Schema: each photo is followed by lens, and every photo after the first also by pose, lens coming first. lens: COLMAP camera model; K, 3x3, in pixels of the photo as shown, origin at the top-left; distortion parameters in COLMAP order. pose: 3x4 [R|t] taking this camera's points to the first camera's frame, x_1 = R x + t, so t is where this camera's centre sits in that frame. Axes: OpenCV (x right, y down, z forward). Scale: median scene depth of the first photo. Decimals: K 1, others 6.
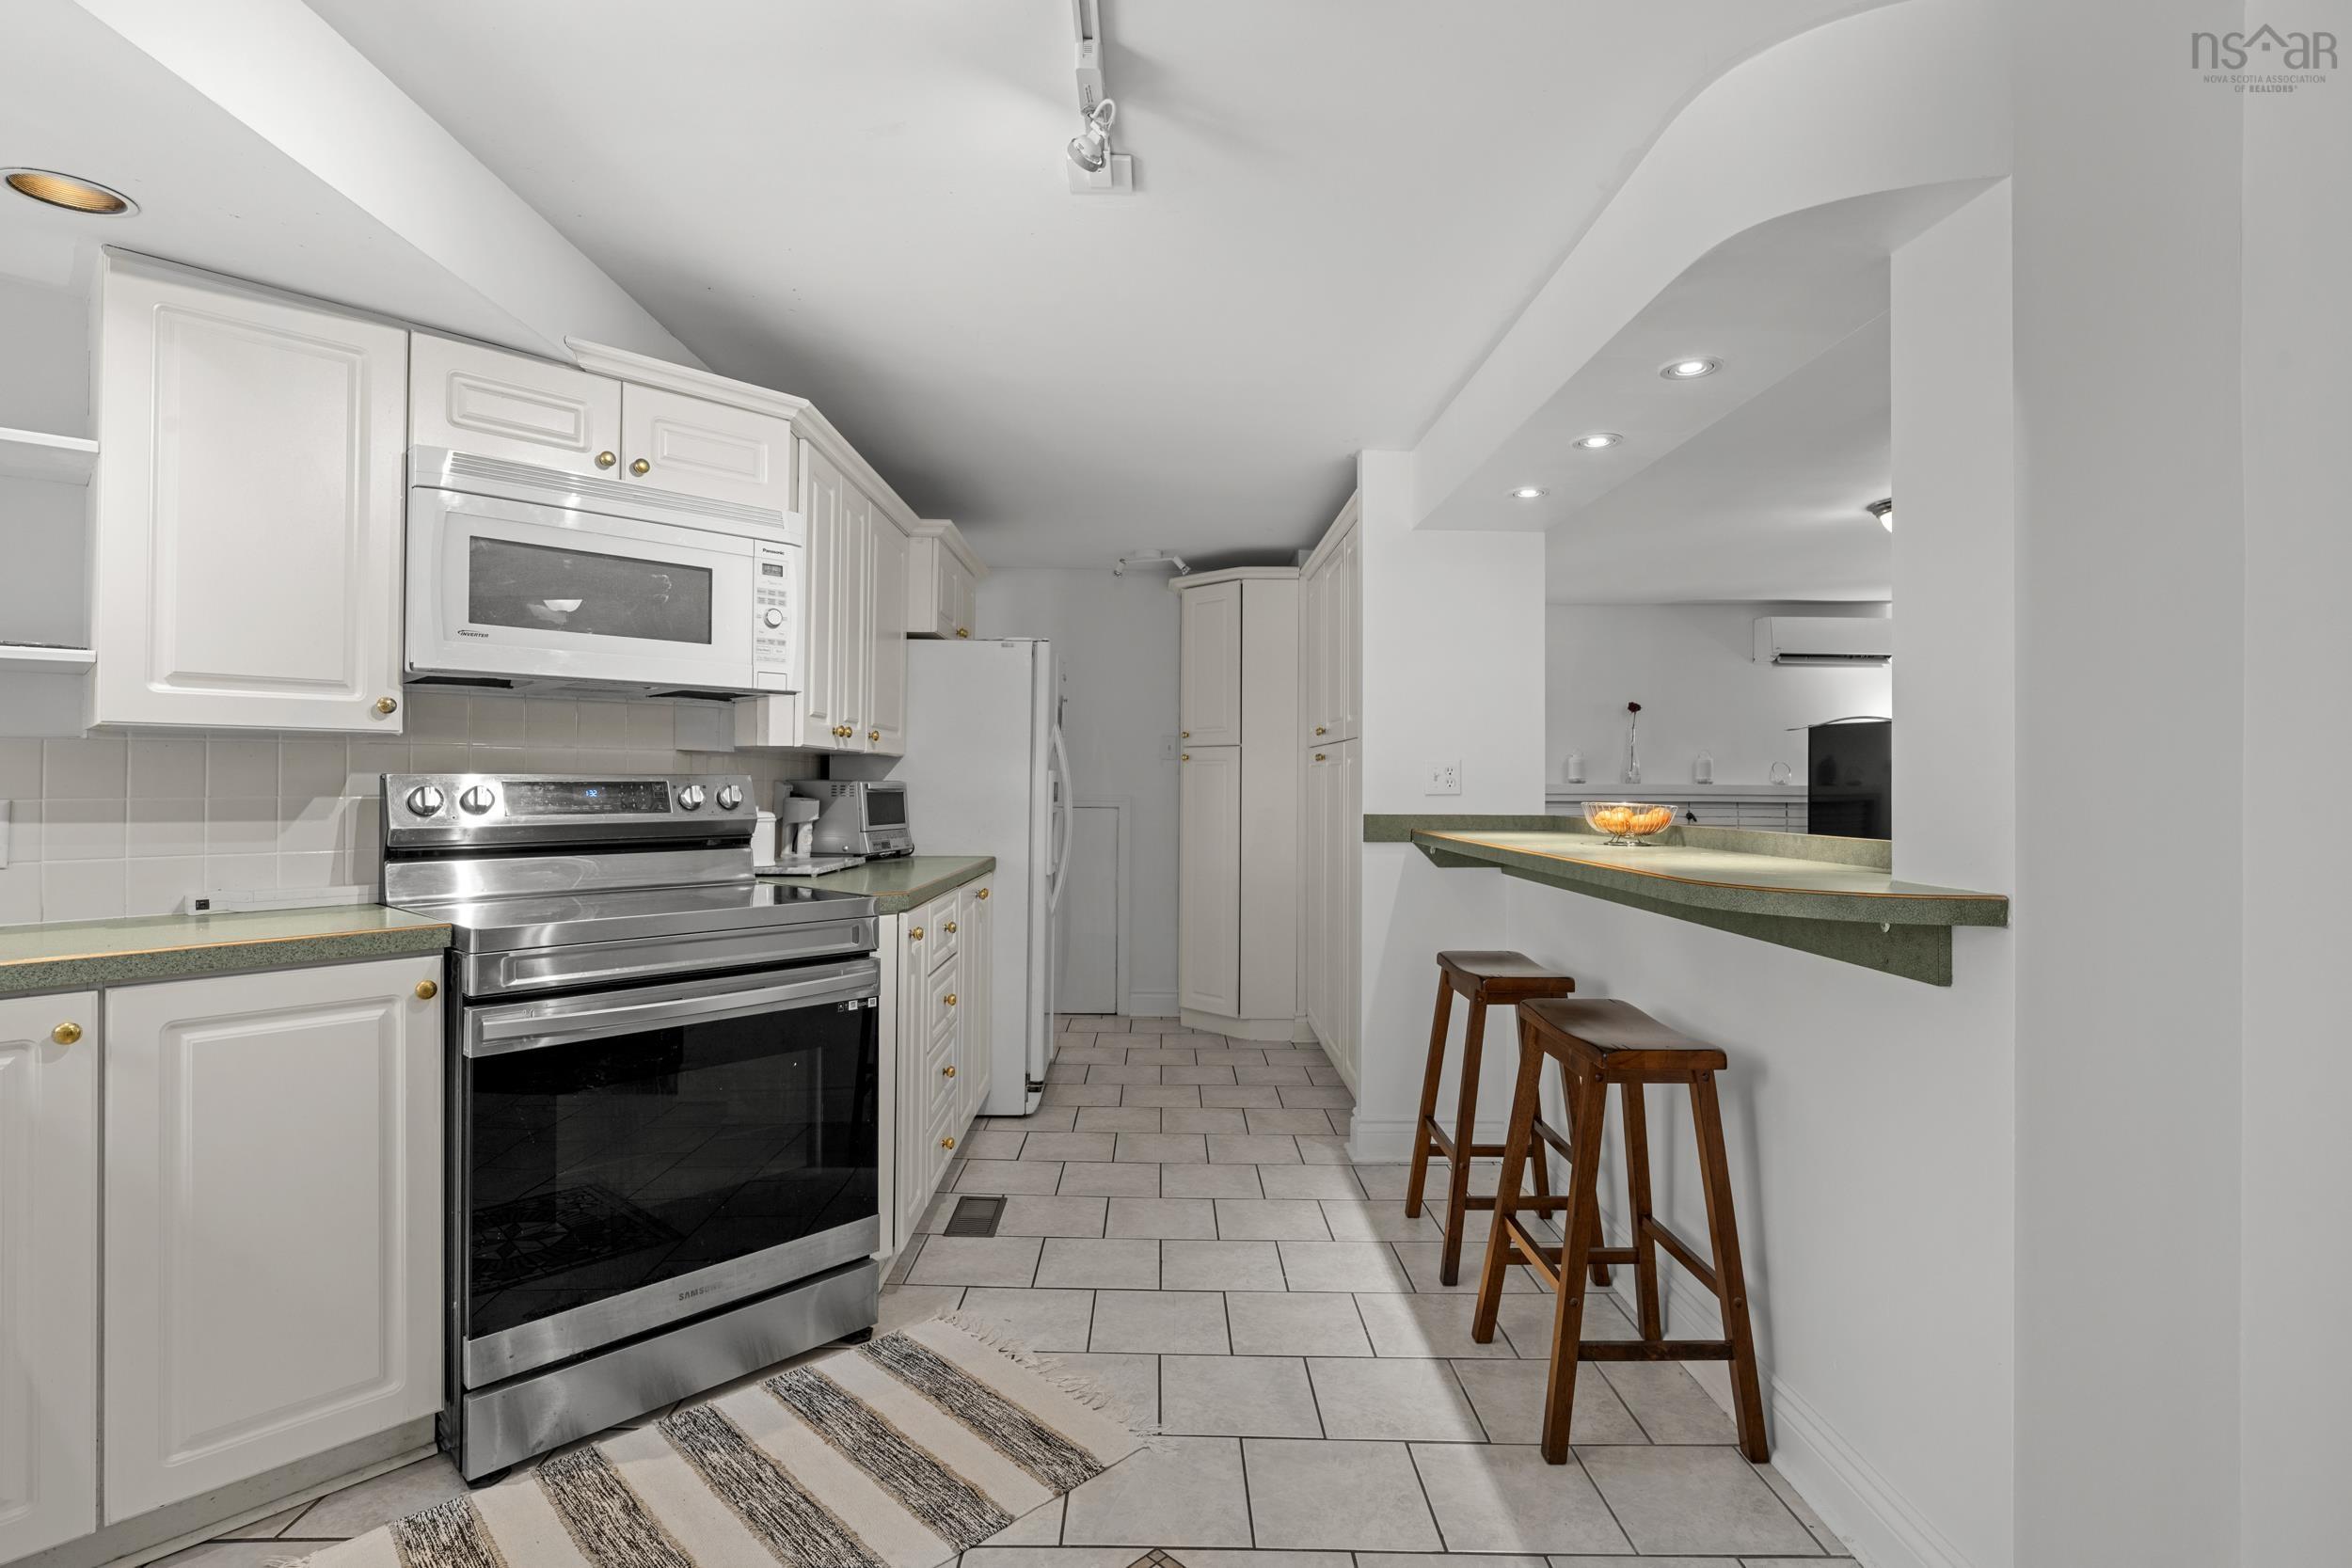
lens RADIAL K [[1130.3, 0, 1170.6], [0, 1130.3, 780.9], [0, 0, 1]] dist [-0.001694, -0.000371]
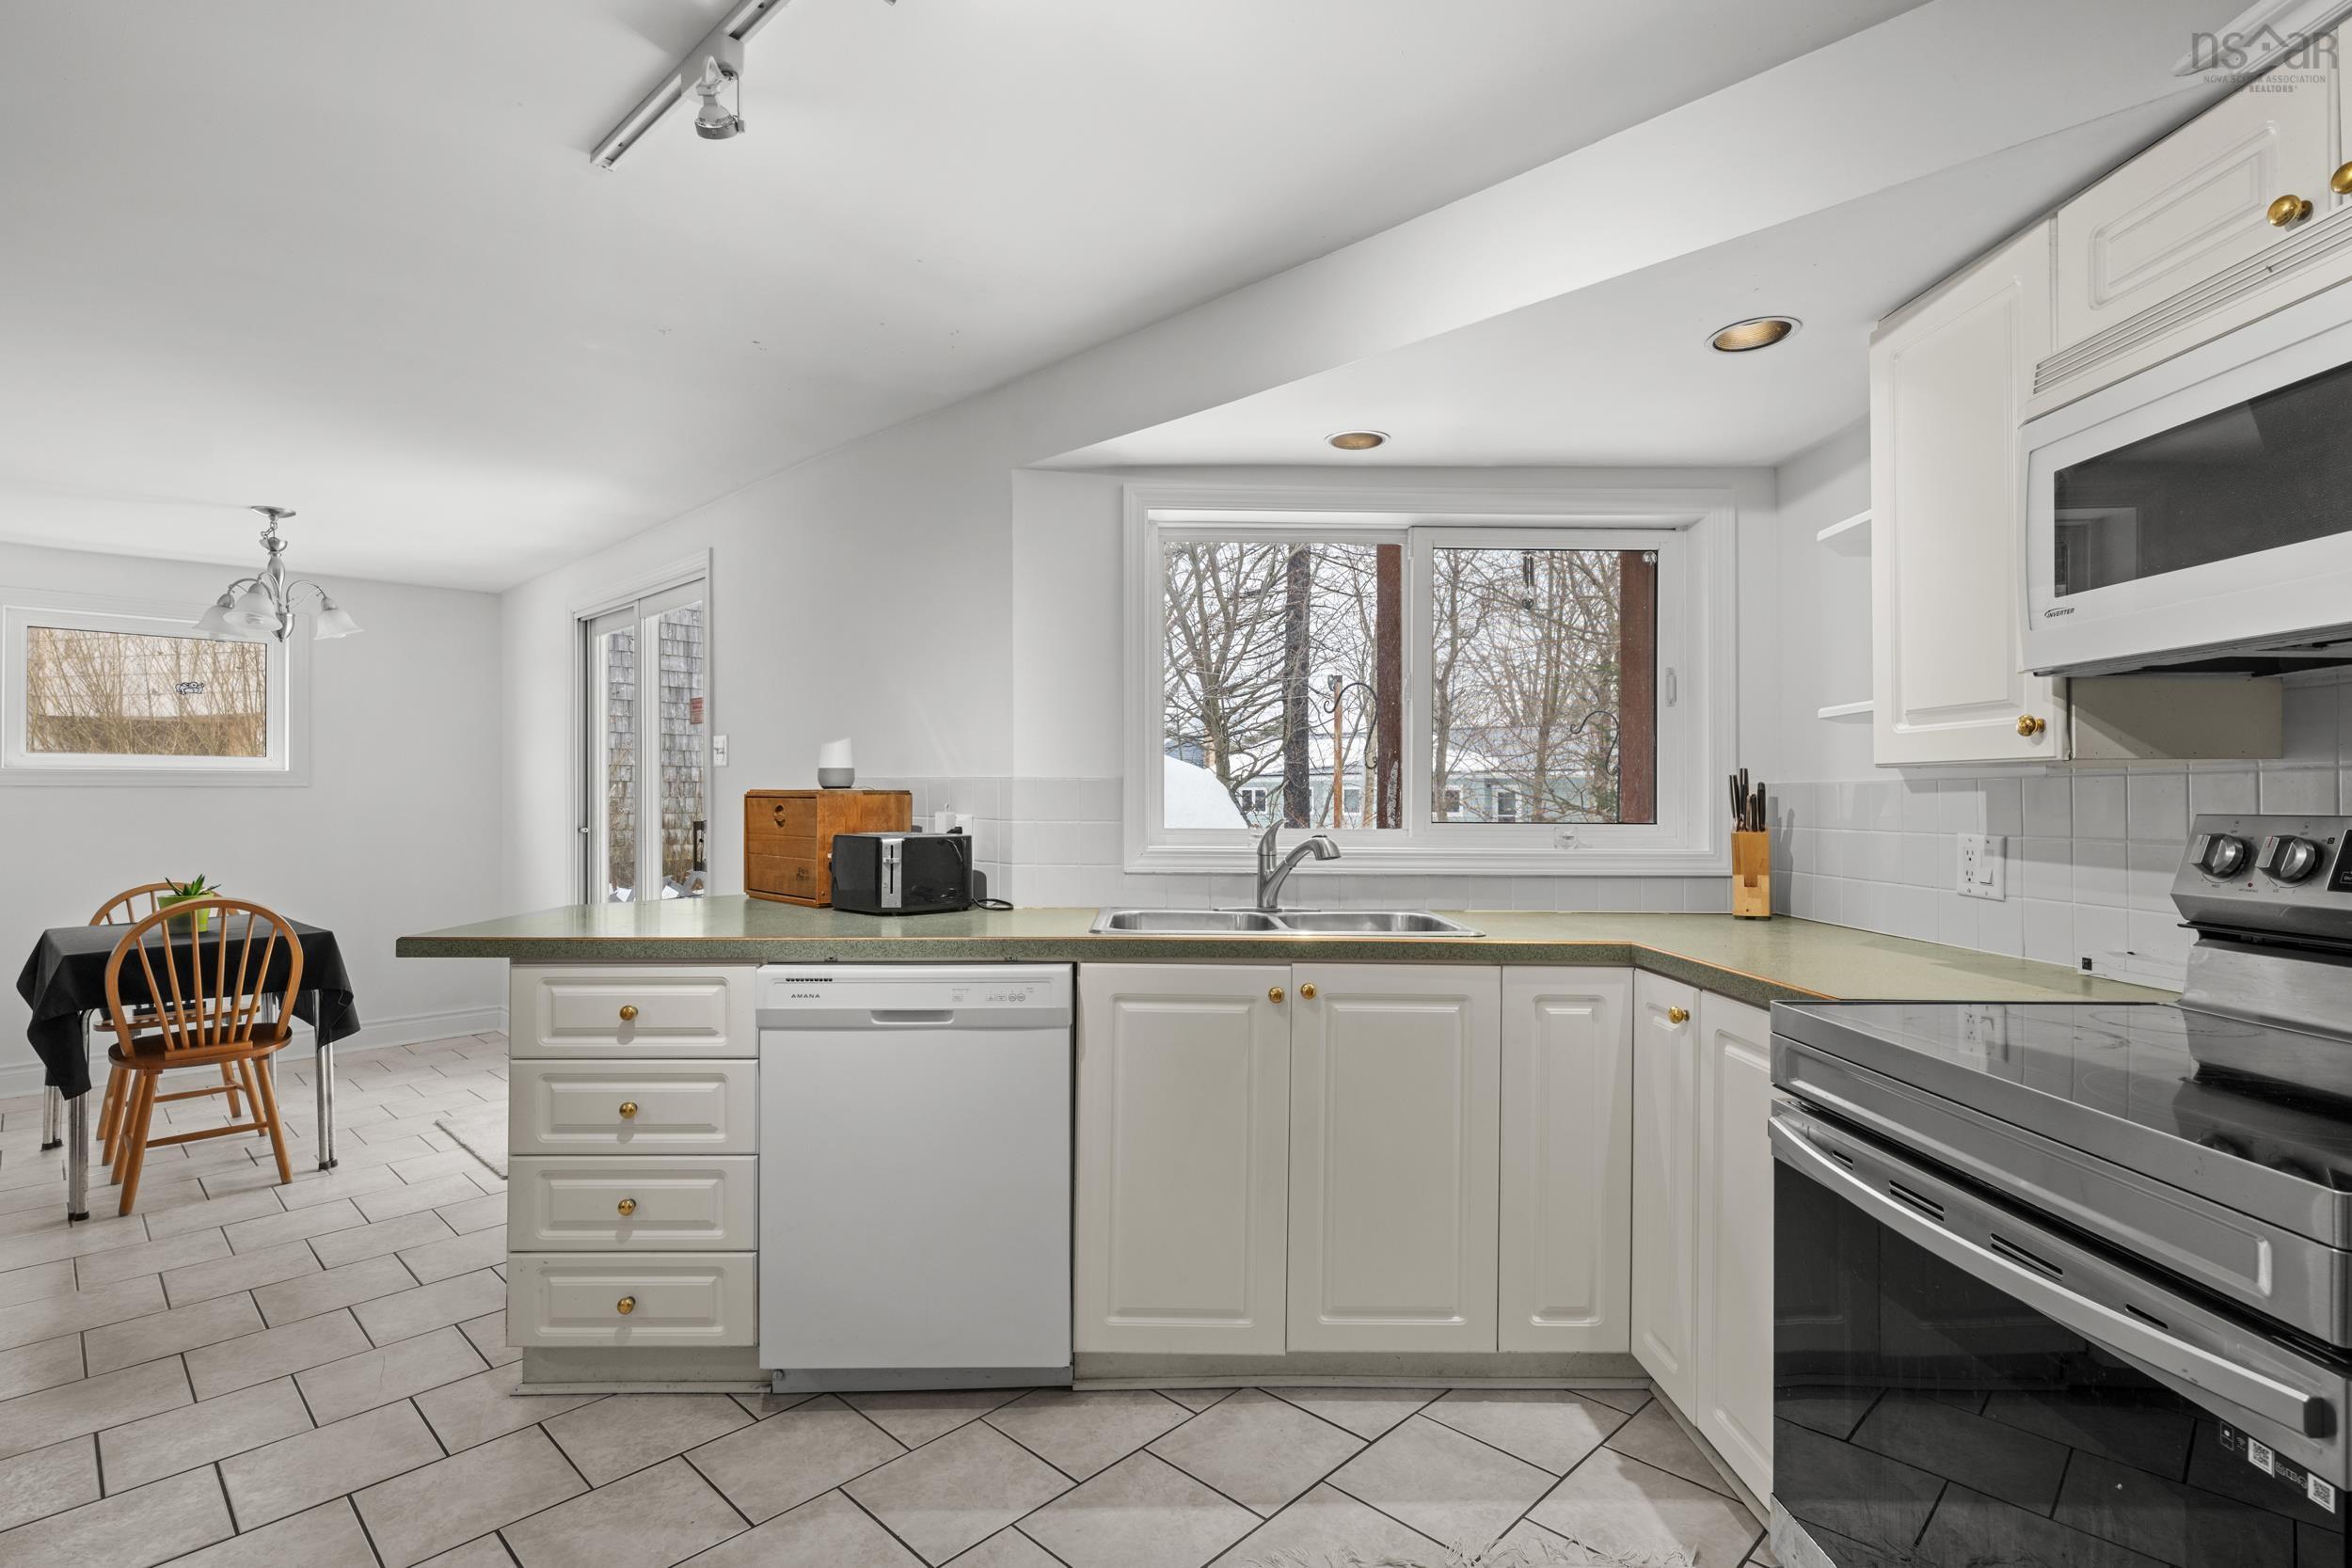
lens RADIAL K [[1134.3, 0, 1183.8], [0, 1134.3, 789.0], [0, 0, 1]] dist [0.000954, -0.000164]
pose [[-0.705732, -0.008390, -0.708429, 0.204215], [-0.001252, 0.999943, -0.010595, -0.011768], [0.708477, -0.006590, -0.705703, 0.913338]]
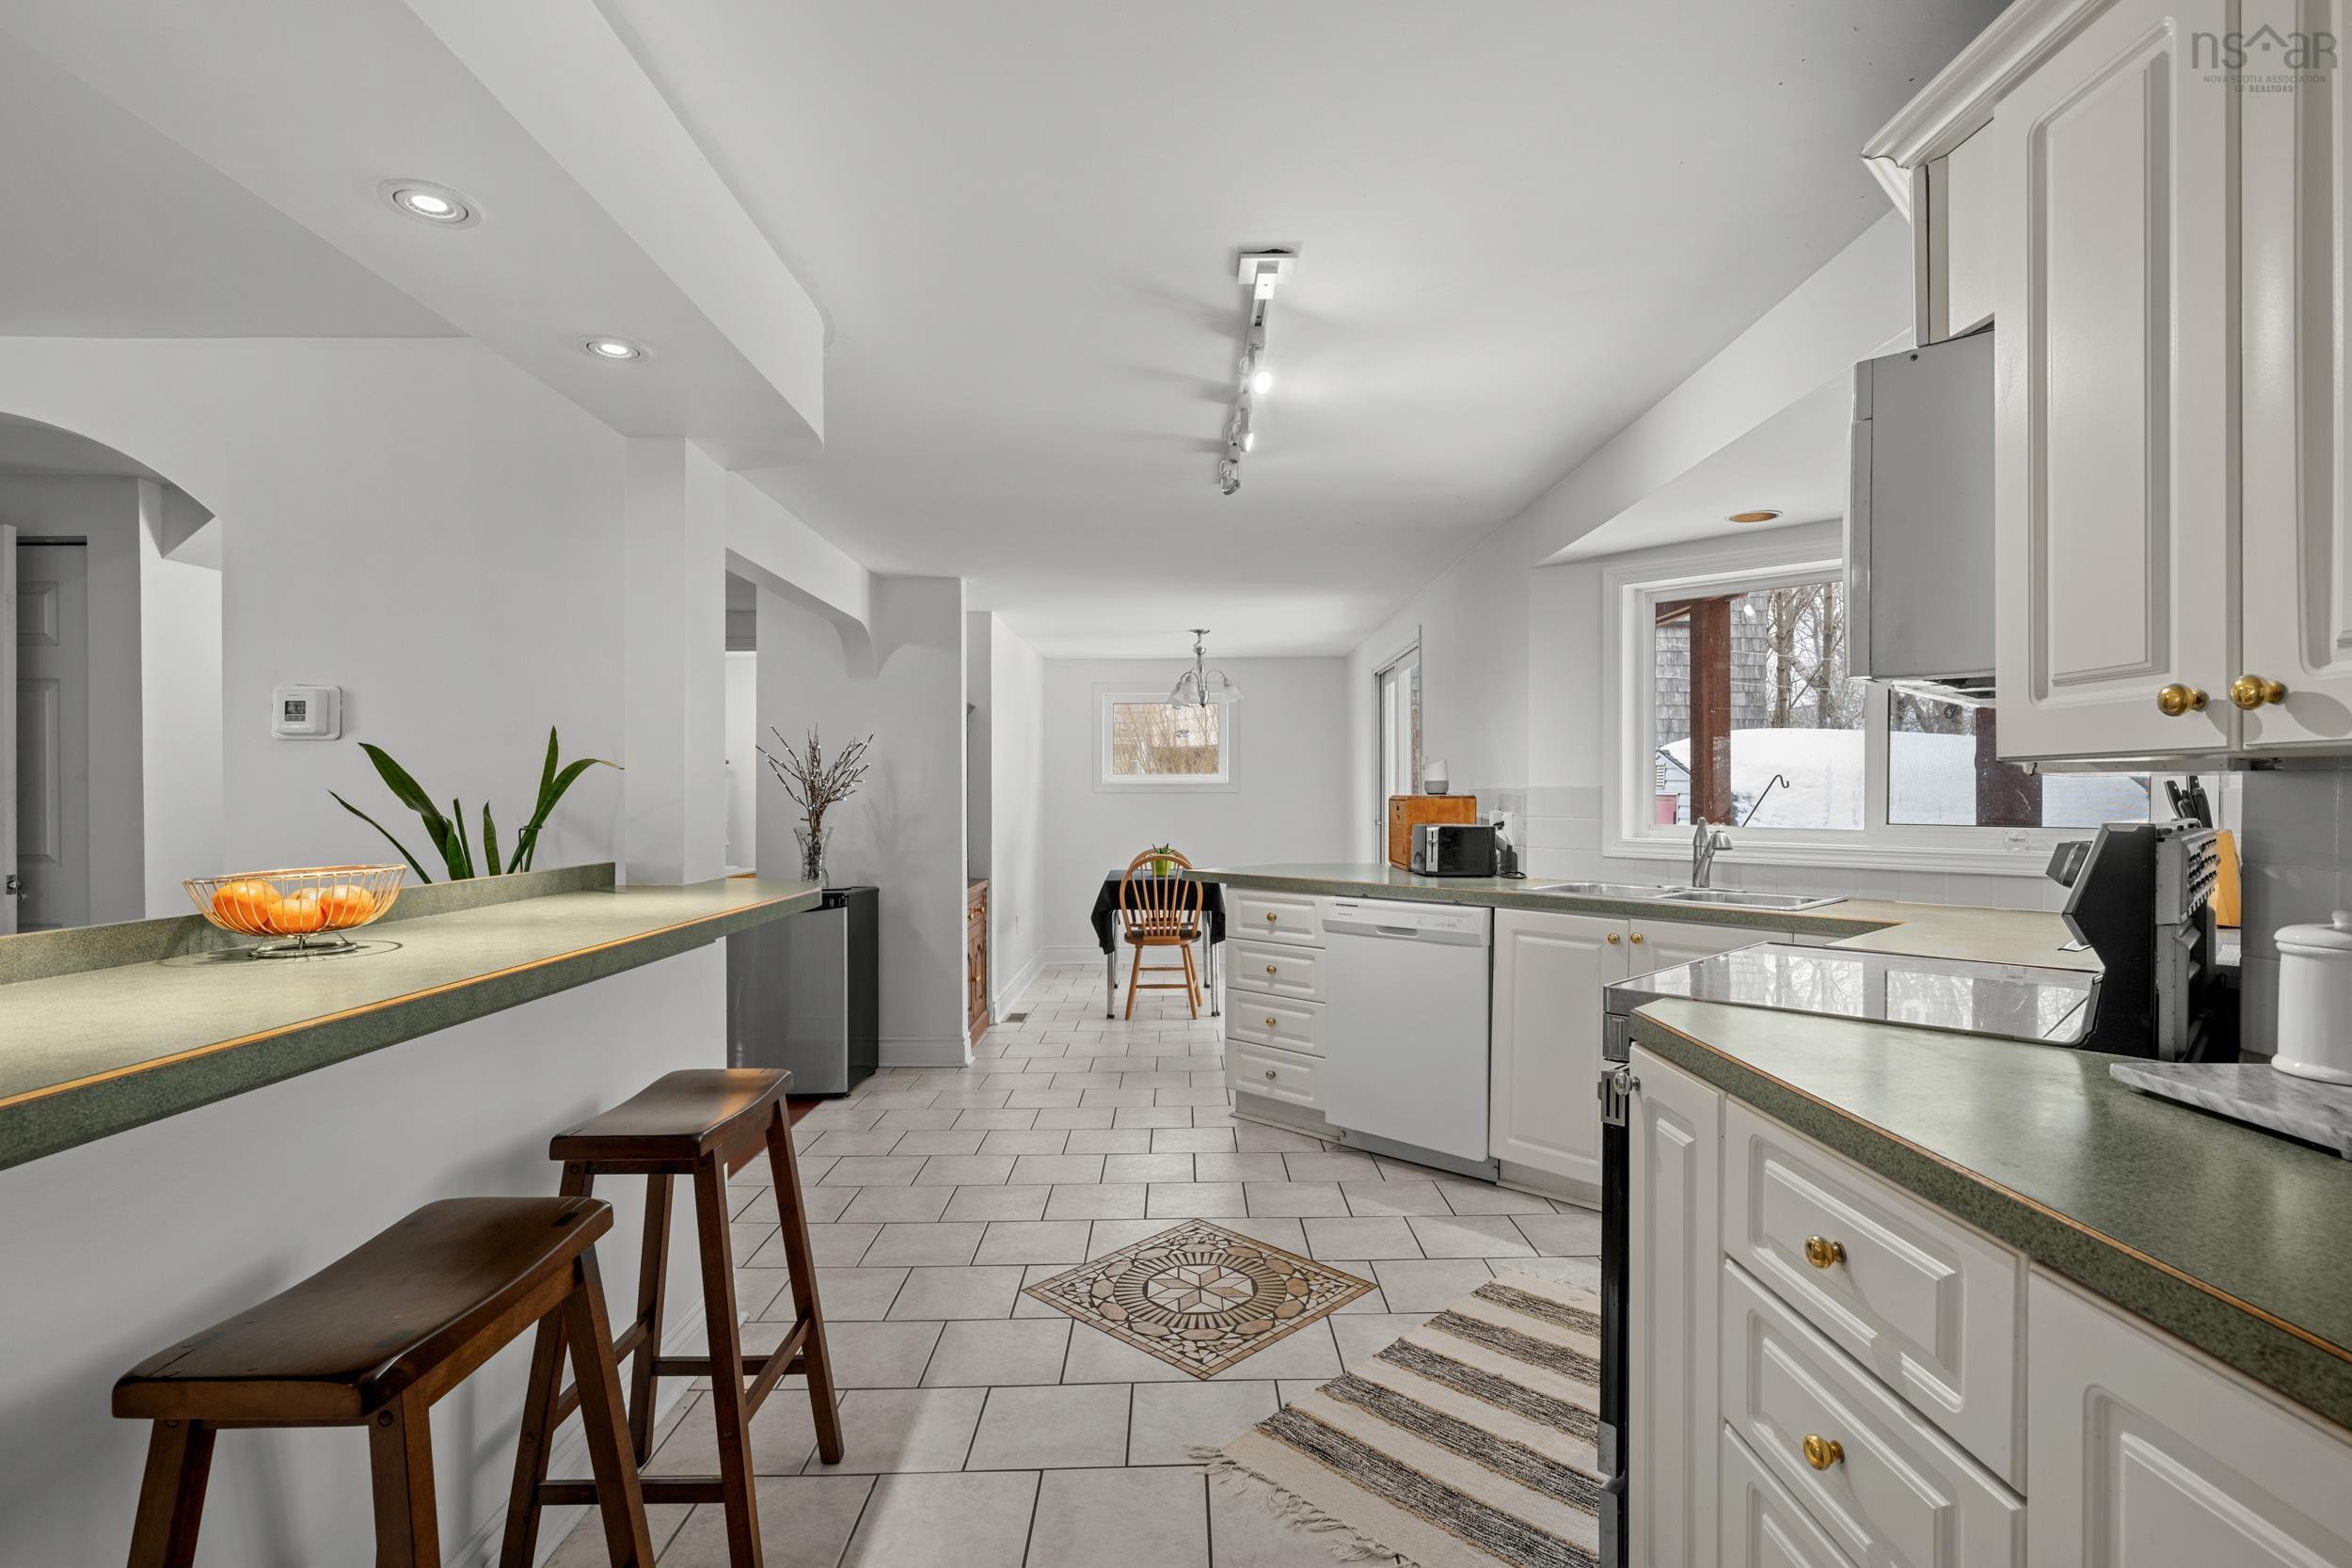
lens RADIAL K [[1133.4, 0, 1182.8], [0, 1133.4, 797.9], [0, 0, 1]] dist [-0.004223, -0.000852]
pose [[-0.999978, -0.004612, 0.004817, 0.007899], [-0.004621, 0.999987, -0.001962, -0.013210], [-0.004808, -0.001984, -0.999986, 1.585101]]
